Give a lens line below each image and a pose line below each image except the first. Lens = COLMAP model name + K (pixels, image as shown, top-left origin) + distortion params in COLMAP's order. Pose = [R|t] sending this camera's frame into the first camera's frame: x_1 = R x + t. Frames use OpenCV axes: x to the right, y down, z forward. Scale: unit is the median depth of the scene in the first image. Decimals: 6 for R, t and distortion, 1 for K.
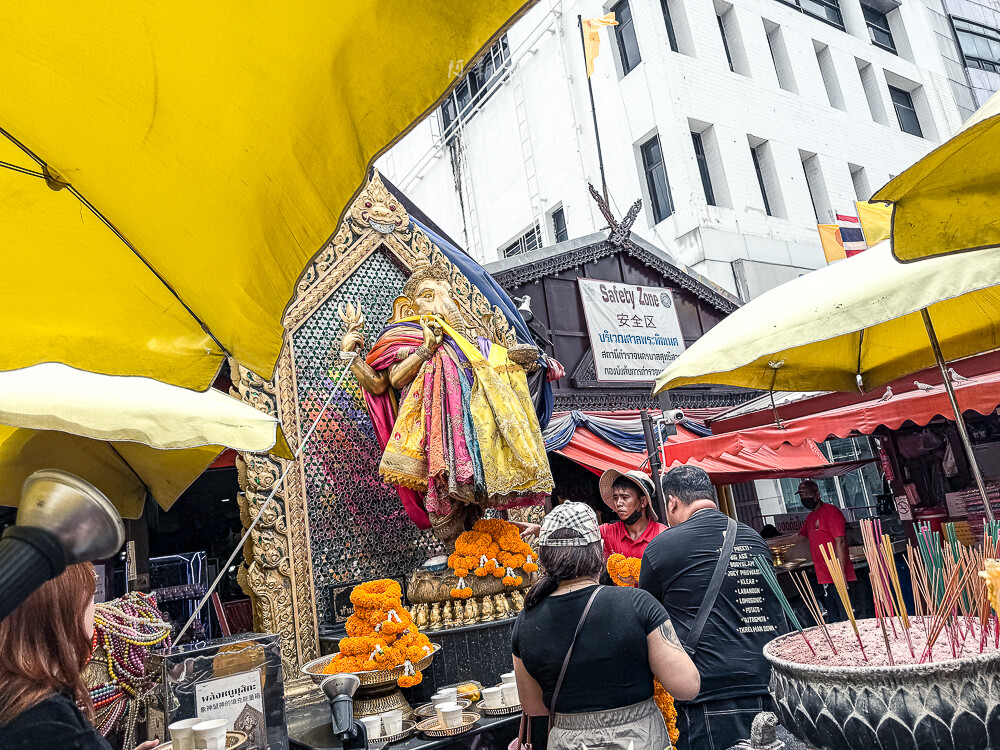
lens RADIAL K [[692.1, 0, 526.3], [0, 692.1, 379.1], [0, 0, 1]] dist [0.012063, 0.000655]
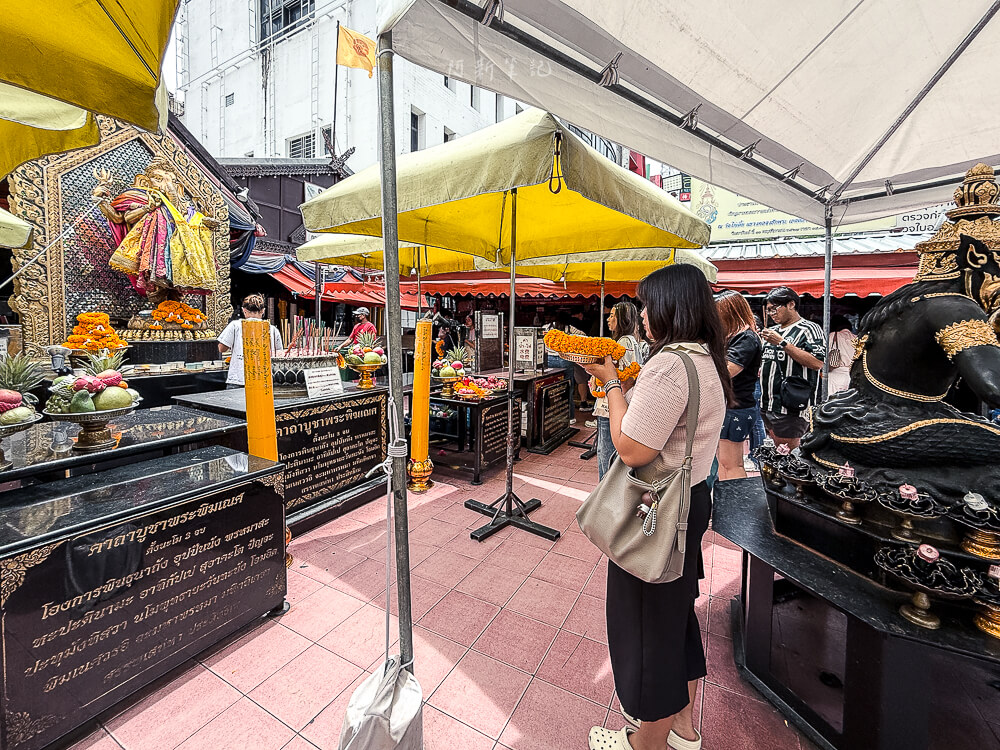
lens RADIAL K [[401.7, 0, 510.3], [0, 401.7, 335.5], [0, 0, 1]] dist [-0.007713, 0.001770]
pose [[0.882773, 0.148456, 0.445727, 0.203122], [-0.240752, 0.957665, 0.157849, -0.079025], [-0.403424, -0.246655, 0.881142, -0.332918]]
